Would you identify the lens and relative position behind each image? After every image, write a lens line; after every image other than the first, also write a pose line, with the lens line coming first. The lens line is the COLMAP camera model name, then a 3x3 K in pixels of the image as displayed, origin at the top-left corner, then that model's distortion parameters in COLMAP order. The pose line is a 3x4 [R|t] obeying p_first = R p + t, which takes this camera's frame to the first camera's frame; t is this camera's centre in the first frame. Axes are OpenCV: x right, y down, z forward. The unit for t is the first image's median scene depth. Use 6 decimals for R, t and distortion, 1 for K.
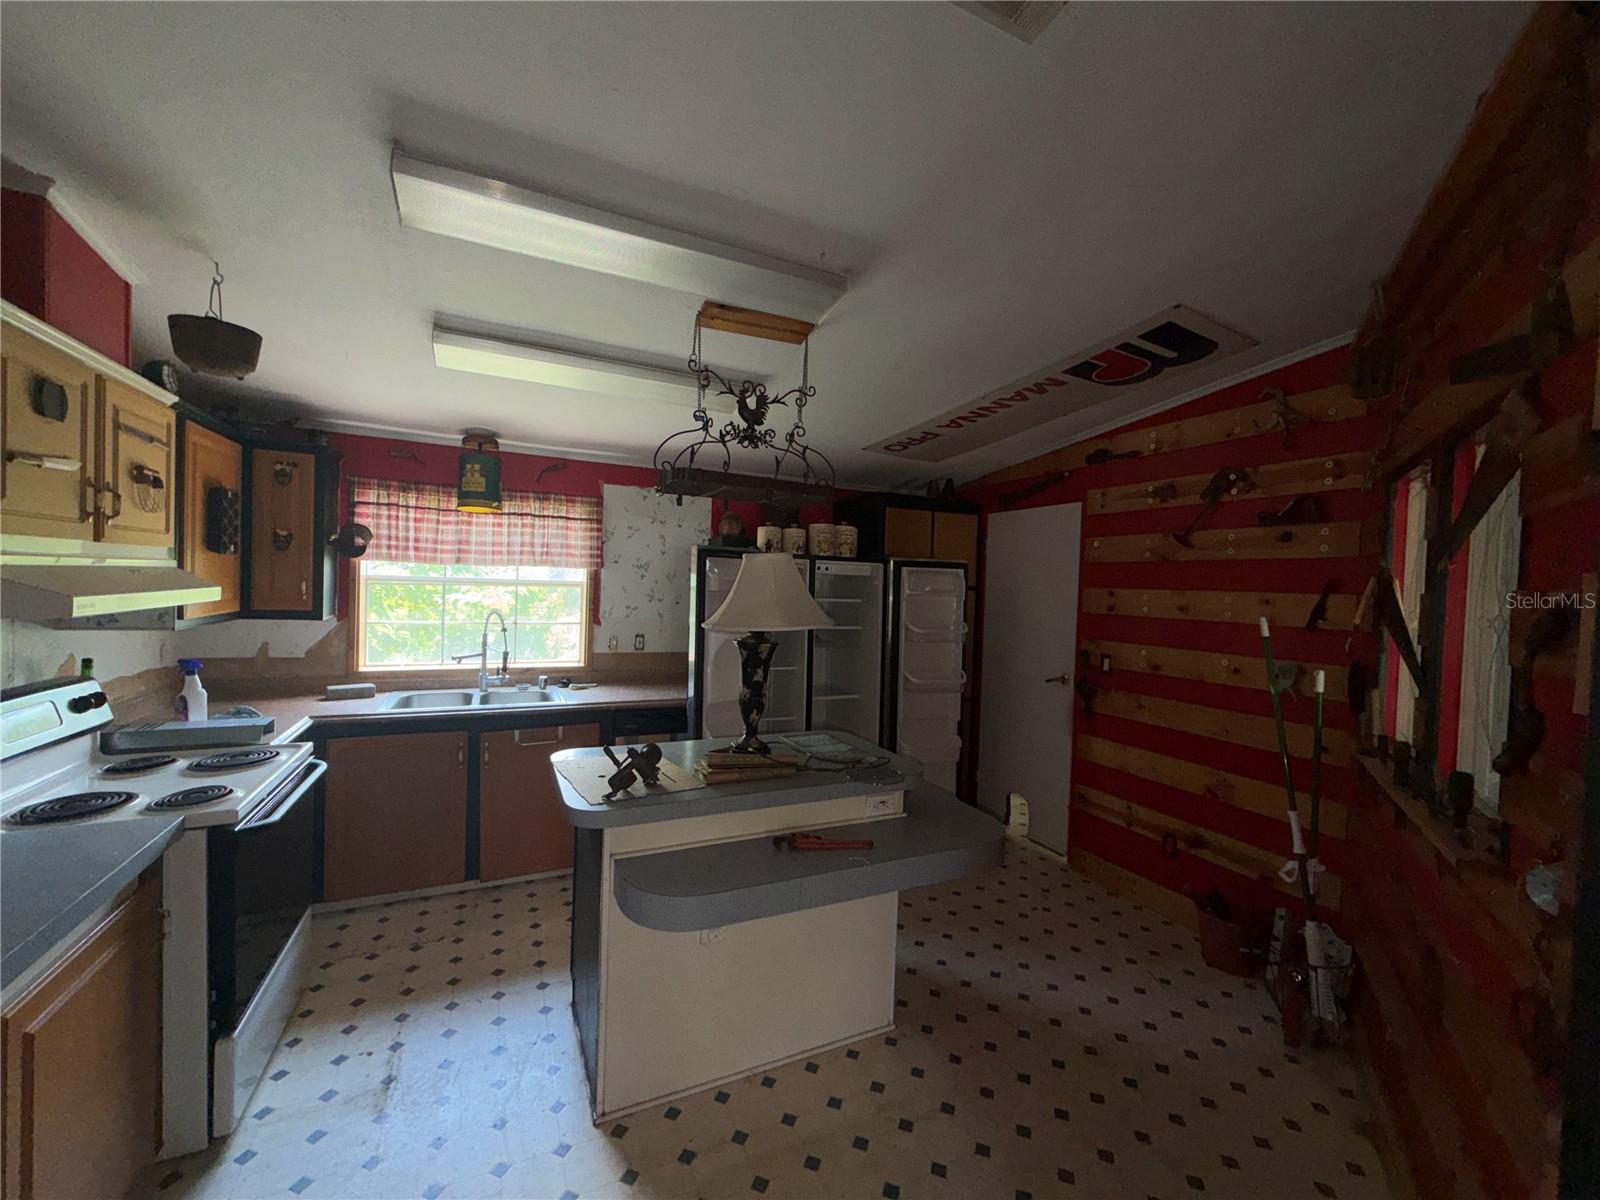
lens RADIAL K [[635.9, 0, 793.5], [0, 635.9, 601.3], [0, 0, 1]] dist [0.000658, -0.000035]
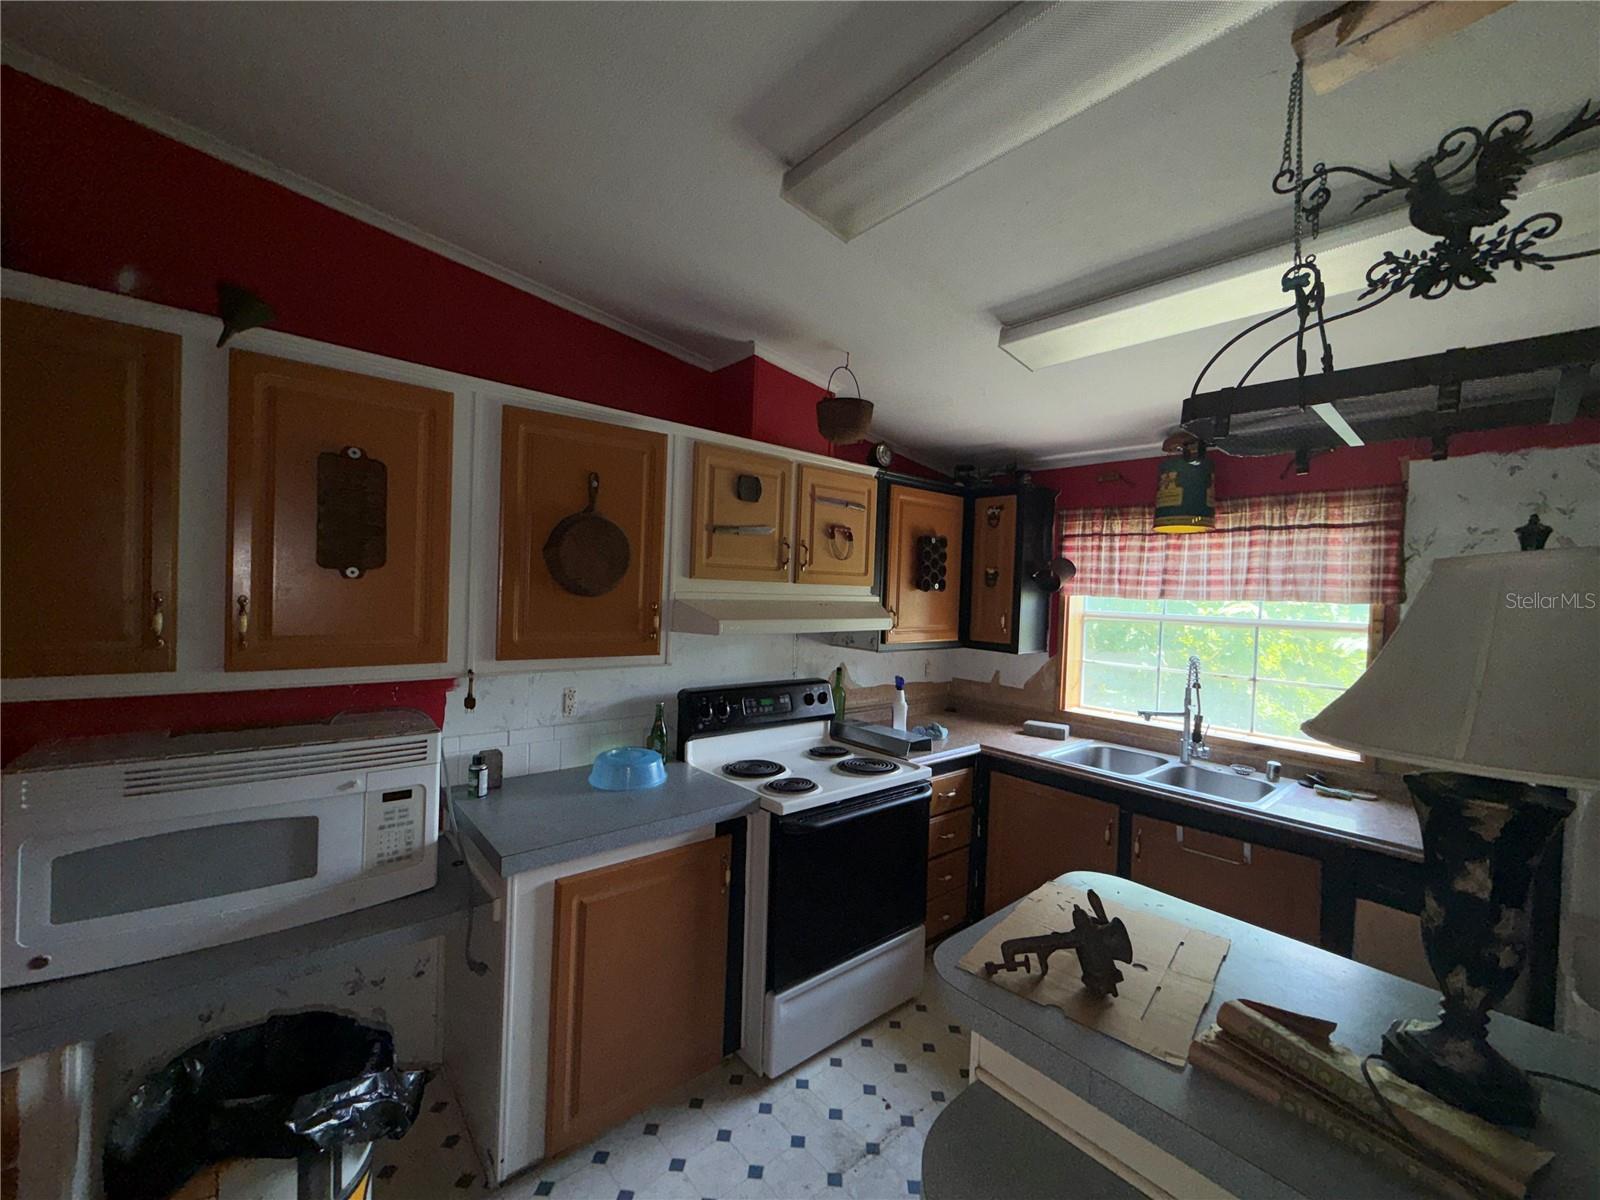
lens RADIAL K [[635.9, 0, 793.5], [0, 635.9, 601.3], [0, 0, 1]] dist [0.000658, -0.000035]
pose [[0.268220, -0.007125, -0.963331, 0.135173], [-0.052945, 0.998352, -0.022126, -0.012207], [0.961902, 0.056938, 0.267401, 0.338870]]
